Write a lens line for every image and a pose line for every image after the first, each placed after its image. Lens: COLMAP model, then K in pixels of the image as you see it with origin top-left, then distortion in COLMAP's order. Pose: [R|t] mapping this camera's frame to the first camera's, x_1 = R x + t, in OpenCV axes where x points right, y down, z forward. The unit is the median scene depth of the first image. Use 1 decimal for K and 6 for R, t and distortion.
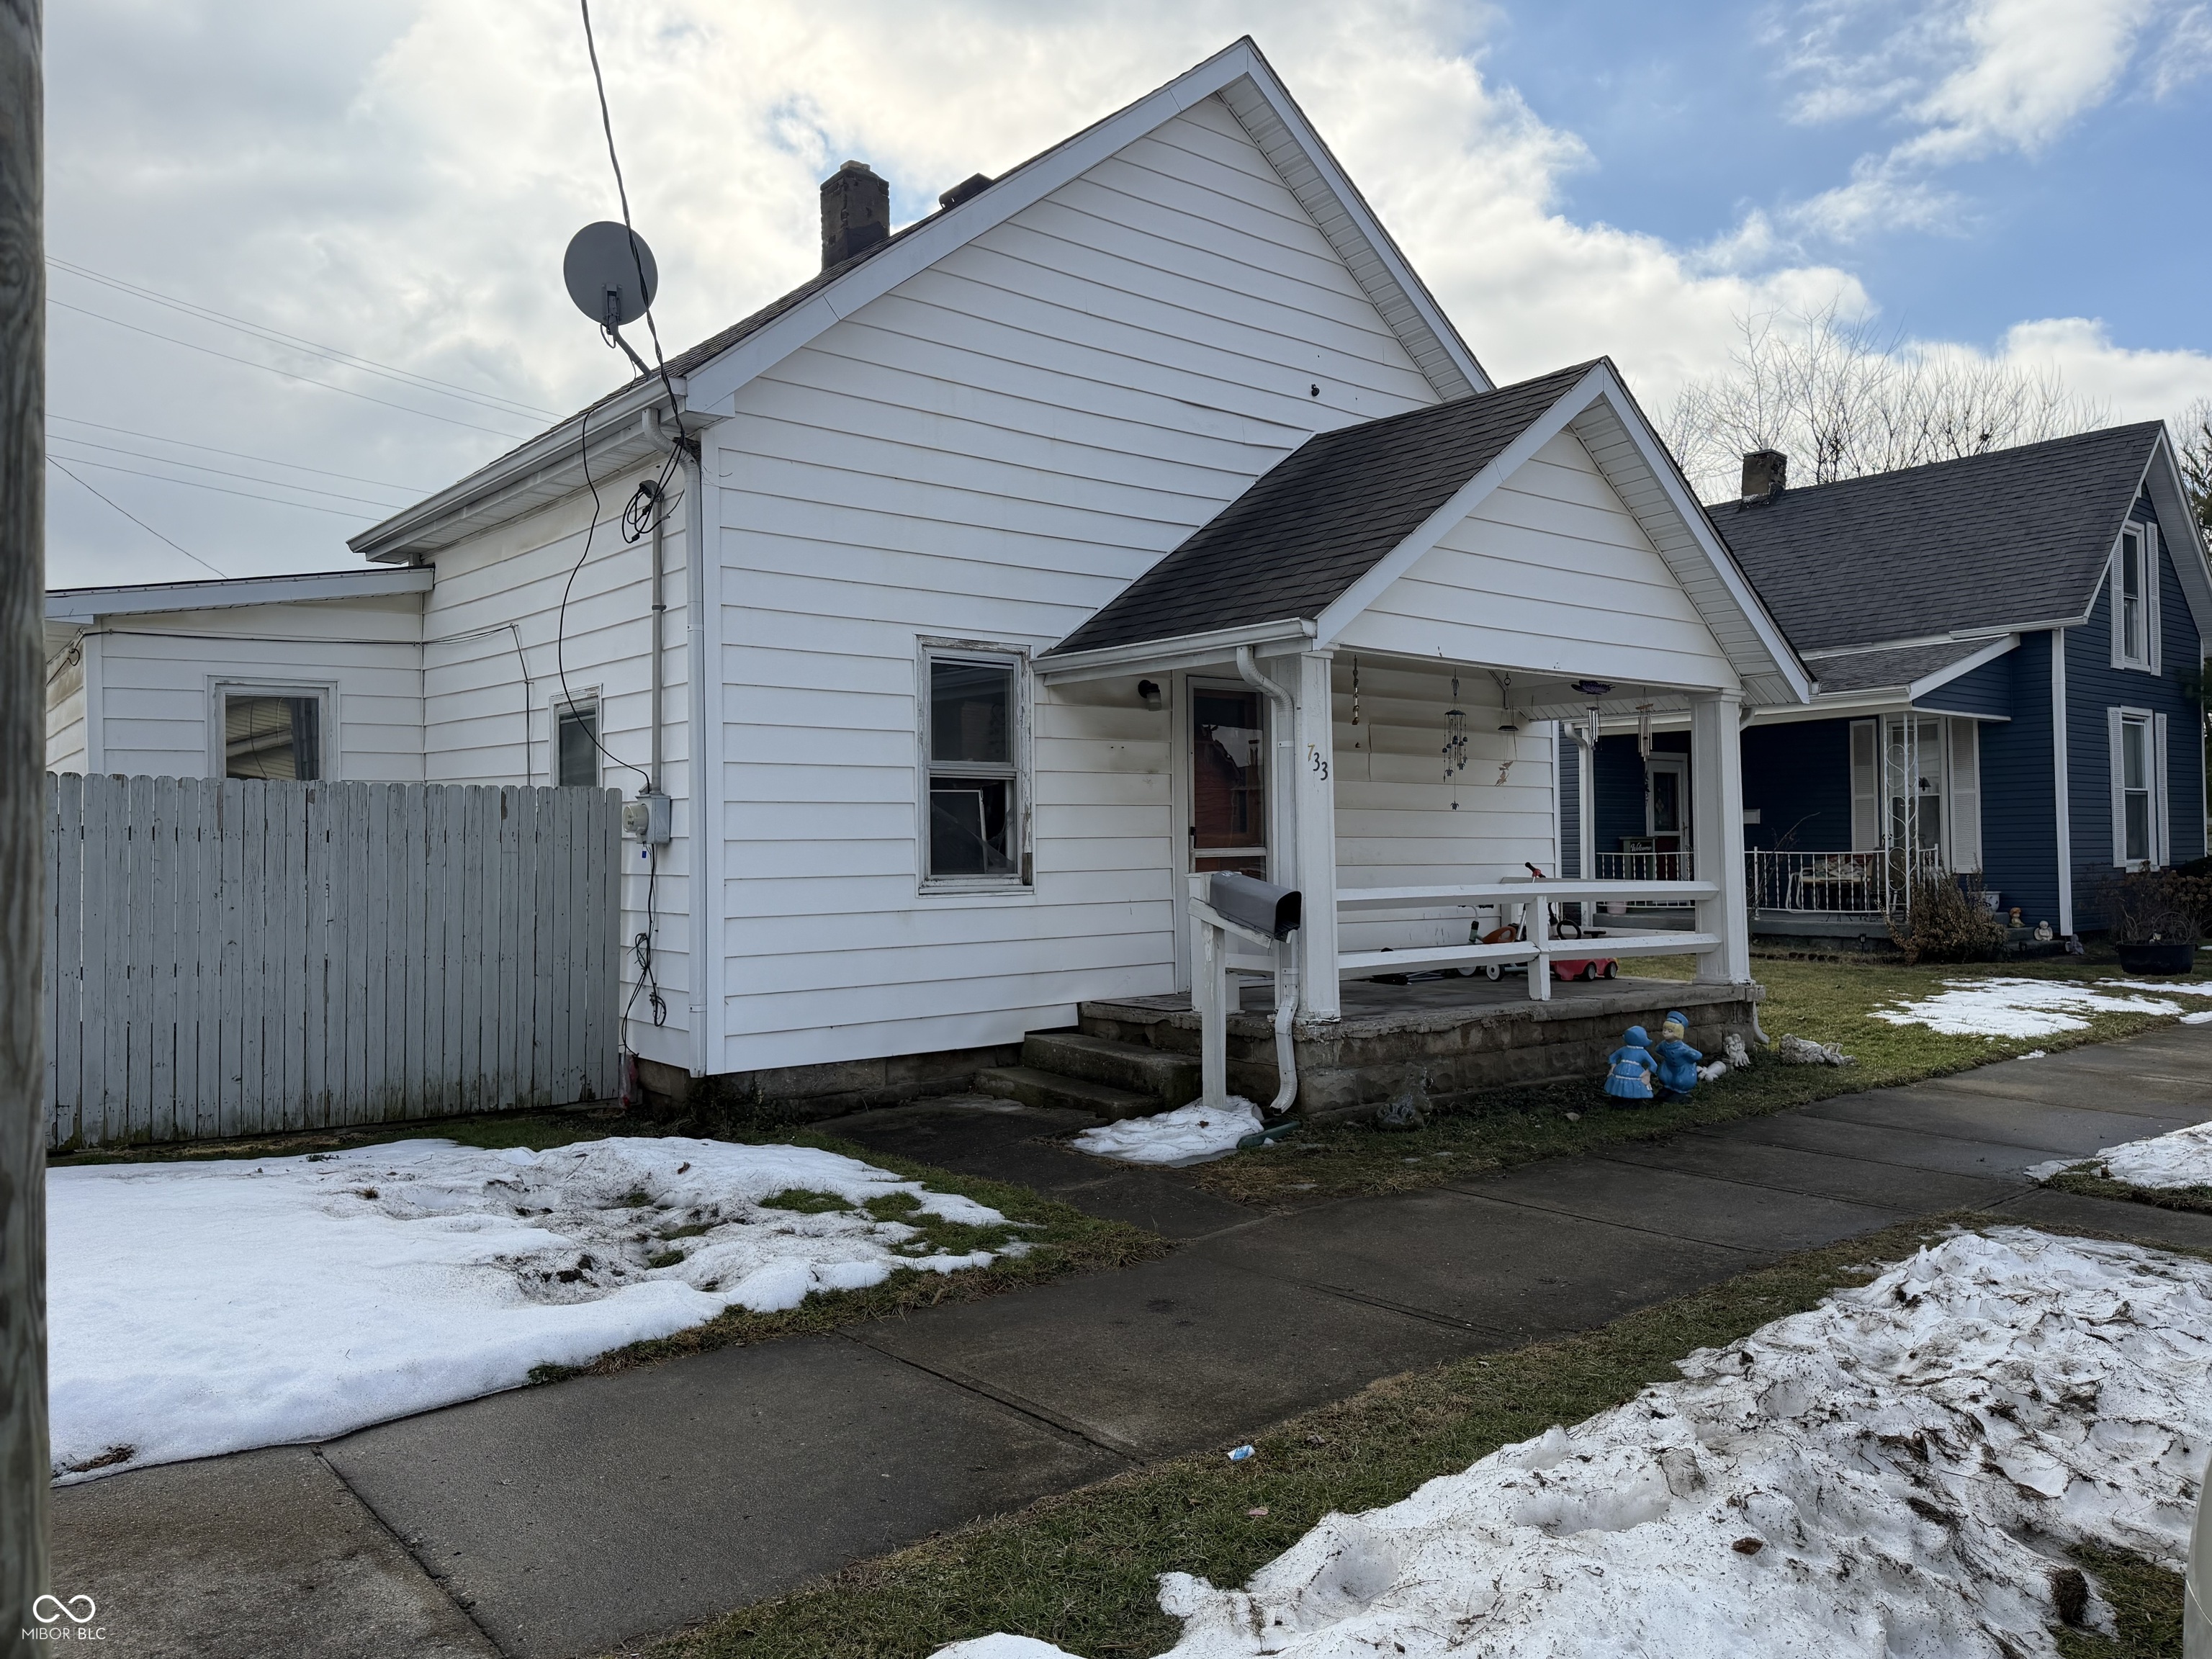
lens RADIAL K [[1583.2, 0, 1096.7], [0, 1583.2, 829.0], [0, 0, 1]] dist [0.187655, -0.390912]
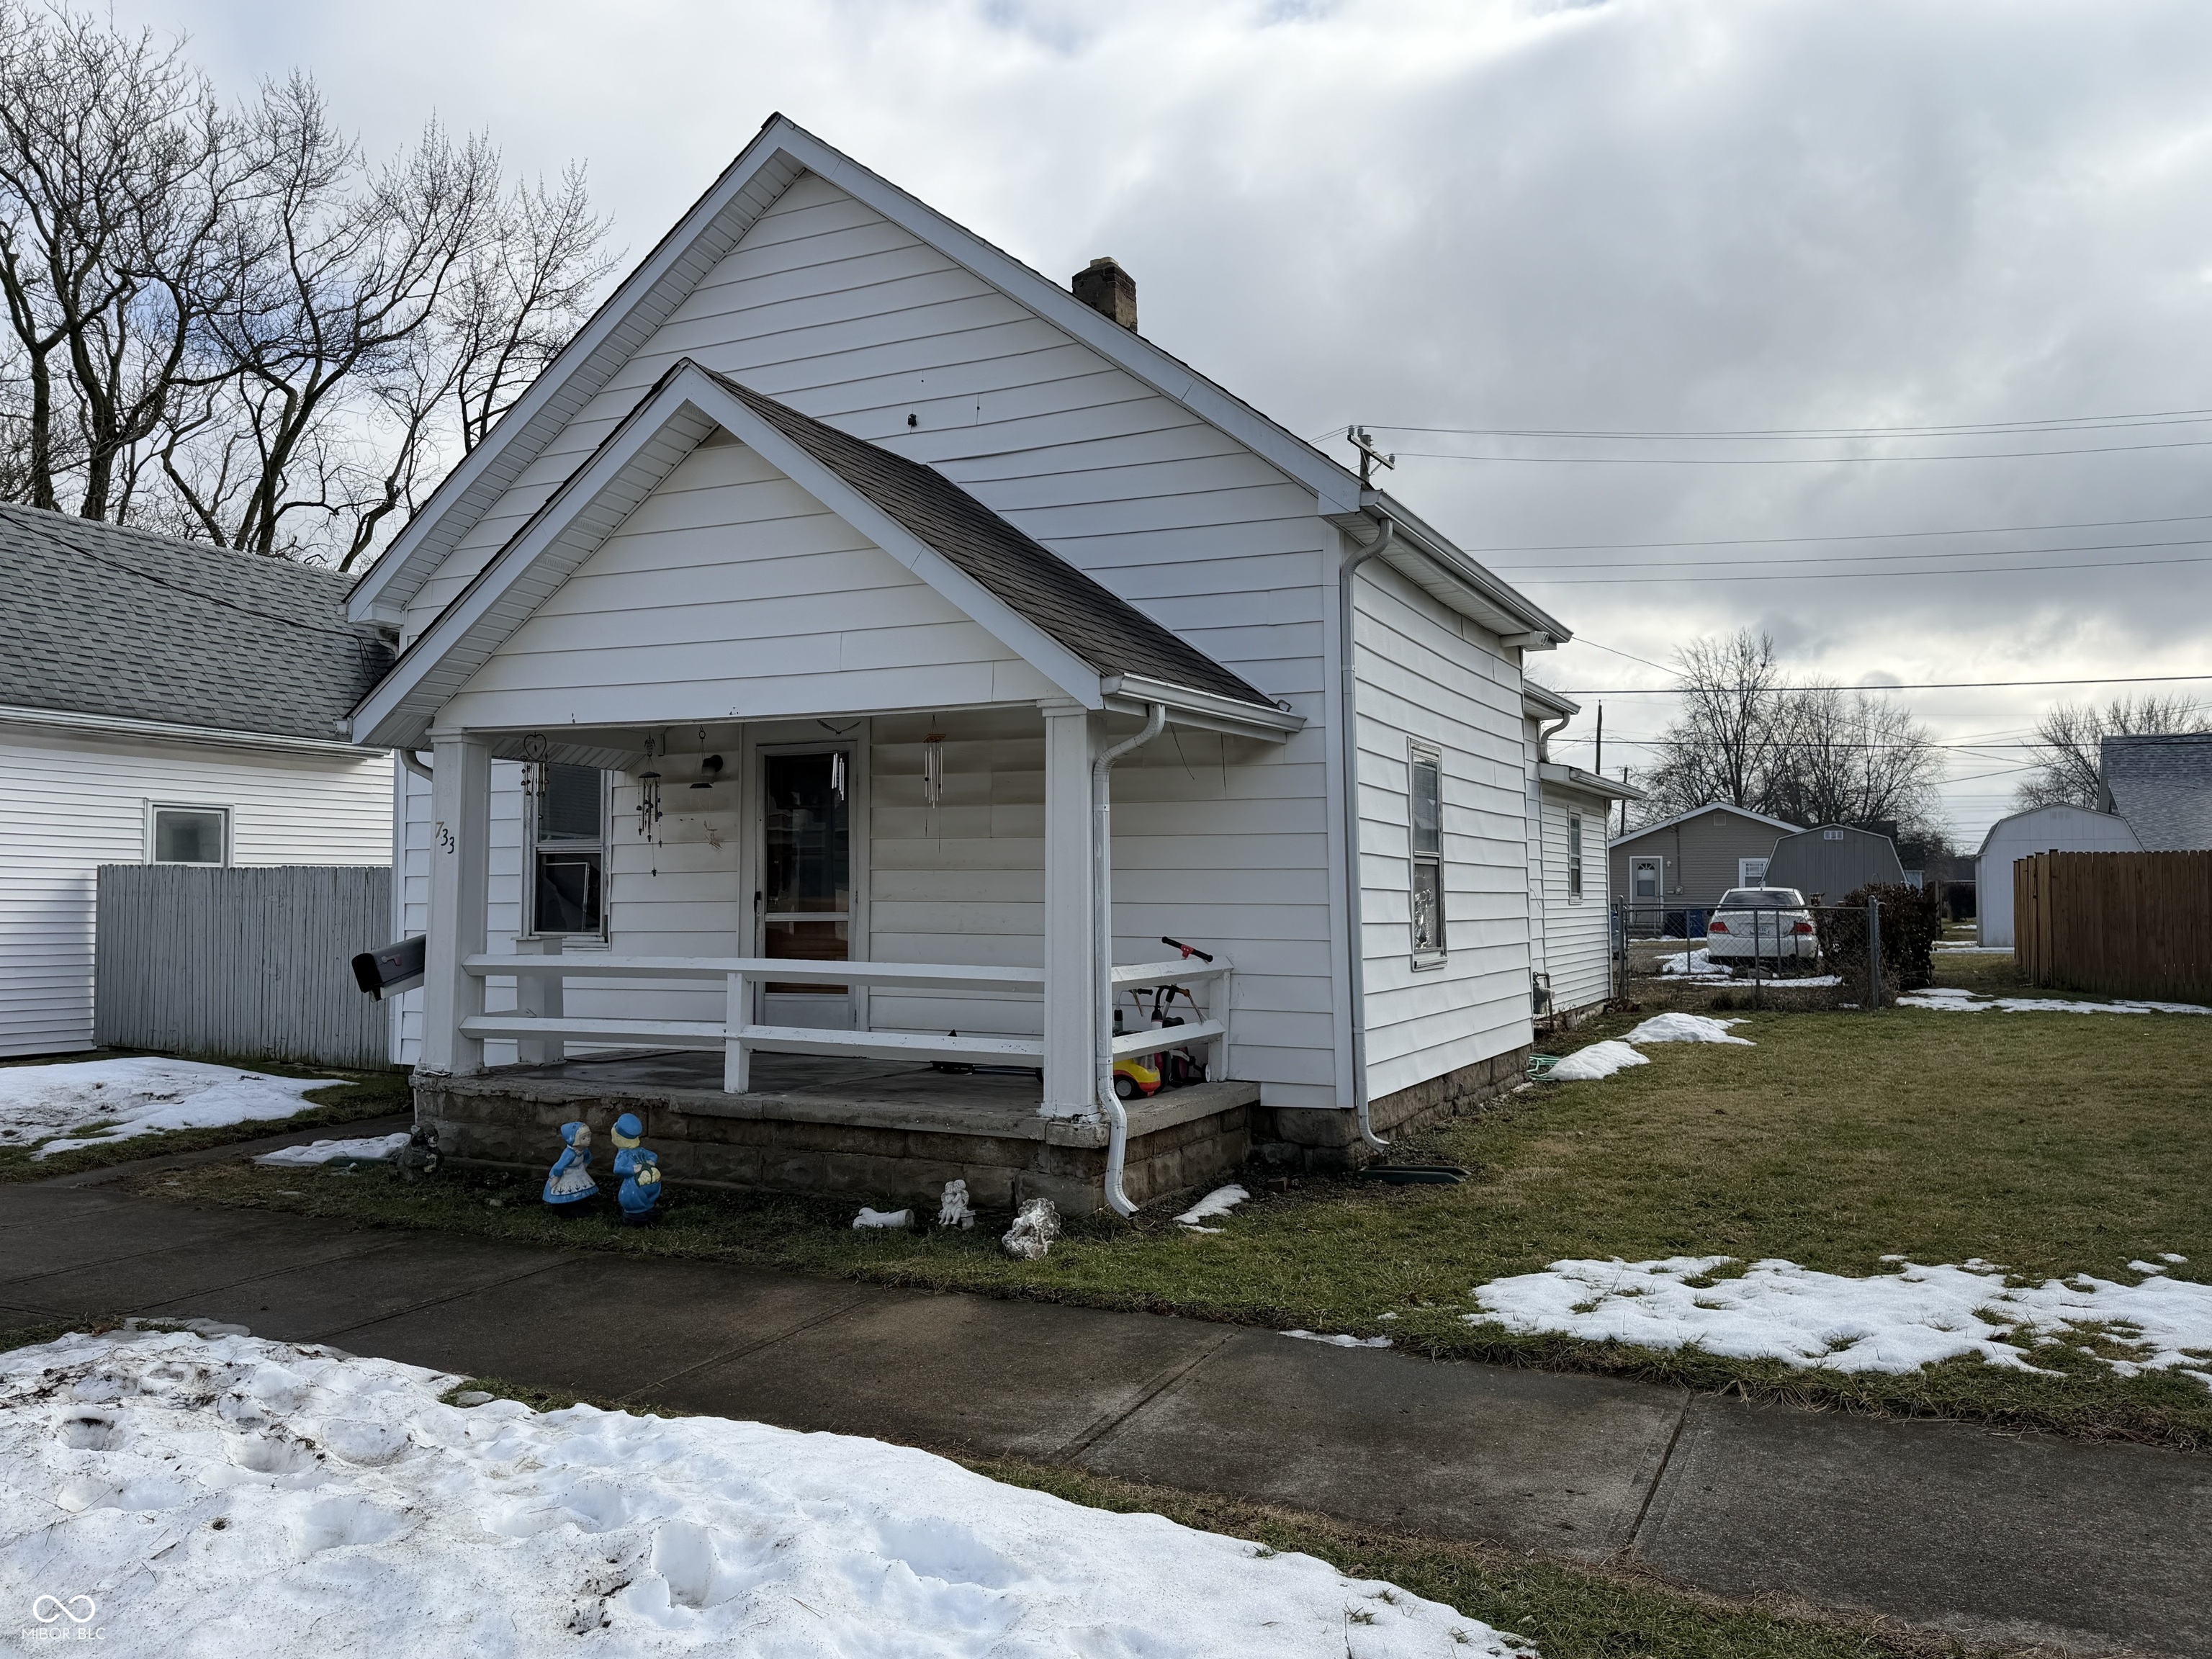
lens RADIAL K [[1583.2, 0, 1096.7], [0, 1583.2, 829.0], [0, 0, 1]] dist [0.187655, -0.390912]
pose [[0.414198, -0.033512, -0.909570, 1.257777], [0.006938, 0.999409, -0.033663, -0.006610], [0.910160, 0.007633, 0.414186, 0.886846]]
